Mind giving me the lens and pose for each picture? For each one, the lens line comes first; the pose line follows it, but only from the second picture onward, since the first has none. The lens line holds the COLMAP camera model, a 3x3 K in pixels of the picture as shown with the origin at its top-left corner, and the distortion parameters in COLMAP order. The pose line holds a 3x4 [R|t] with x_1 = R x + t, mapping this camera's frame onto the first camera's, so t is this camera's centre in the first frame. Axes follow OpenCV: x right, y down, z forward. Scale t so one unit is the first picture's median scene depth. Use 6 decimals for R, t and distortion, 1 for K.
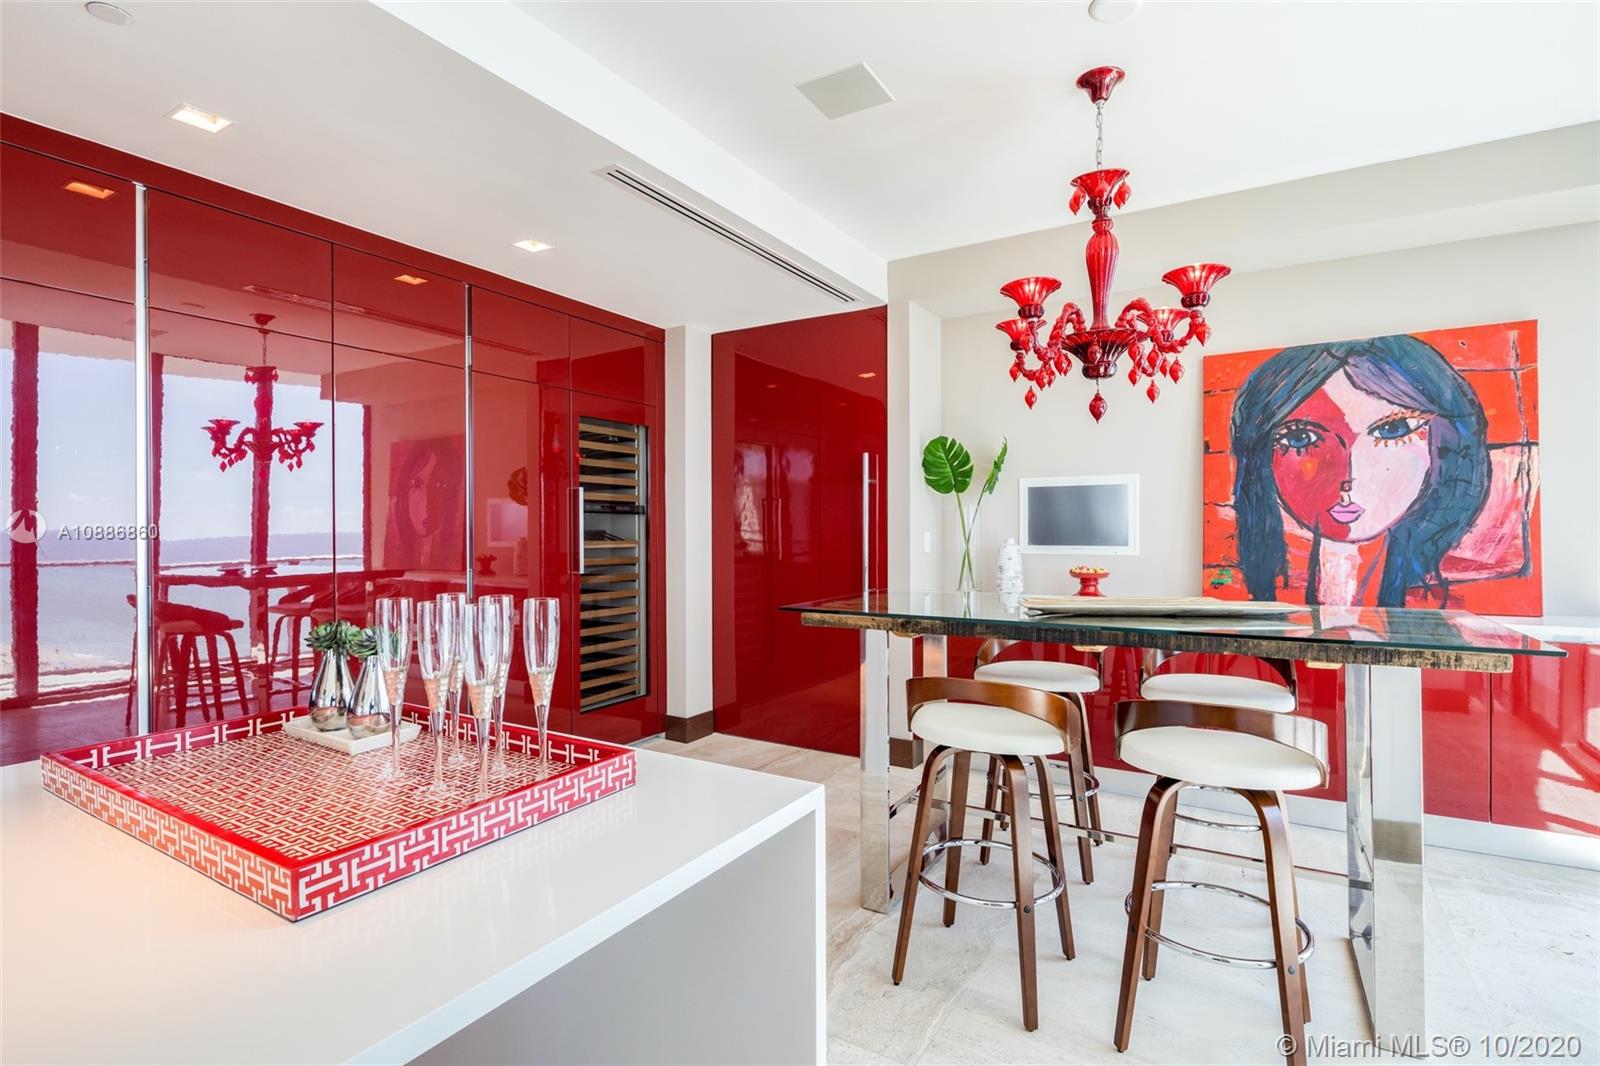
lens RADIAL K [[771.3, 0, 796.4], [0, 771.3, 529.2], [0, 0, 1]] dist [-0.001816, -0.000344]
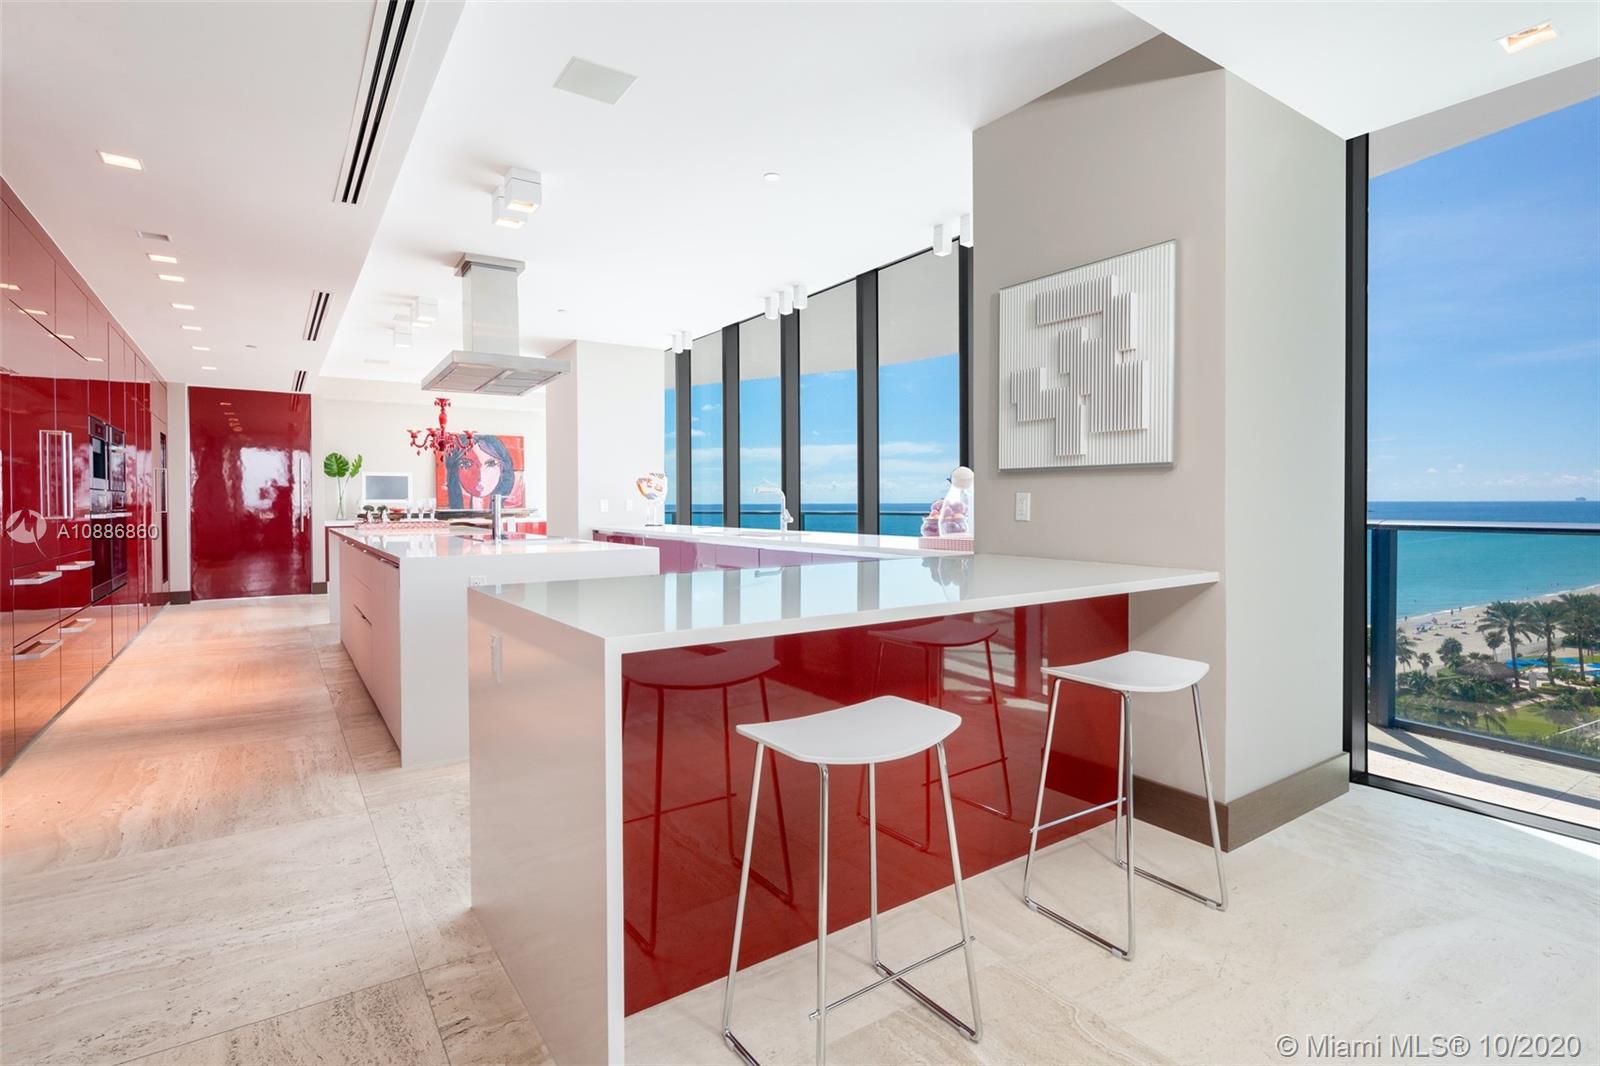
lens RADIAL K [[771.5, 0, 797.1], [0, 771.5, 523.5], [0, 0, 1]] dist [-0.001762, -0.000192]
pose [[0.409050, -0.021482, 0.912259, -1.688900], [0.007977, 0.999769, 0.019966, 0.071643], [-0.912477, -0.000890, 0.409127, -1.531353]]
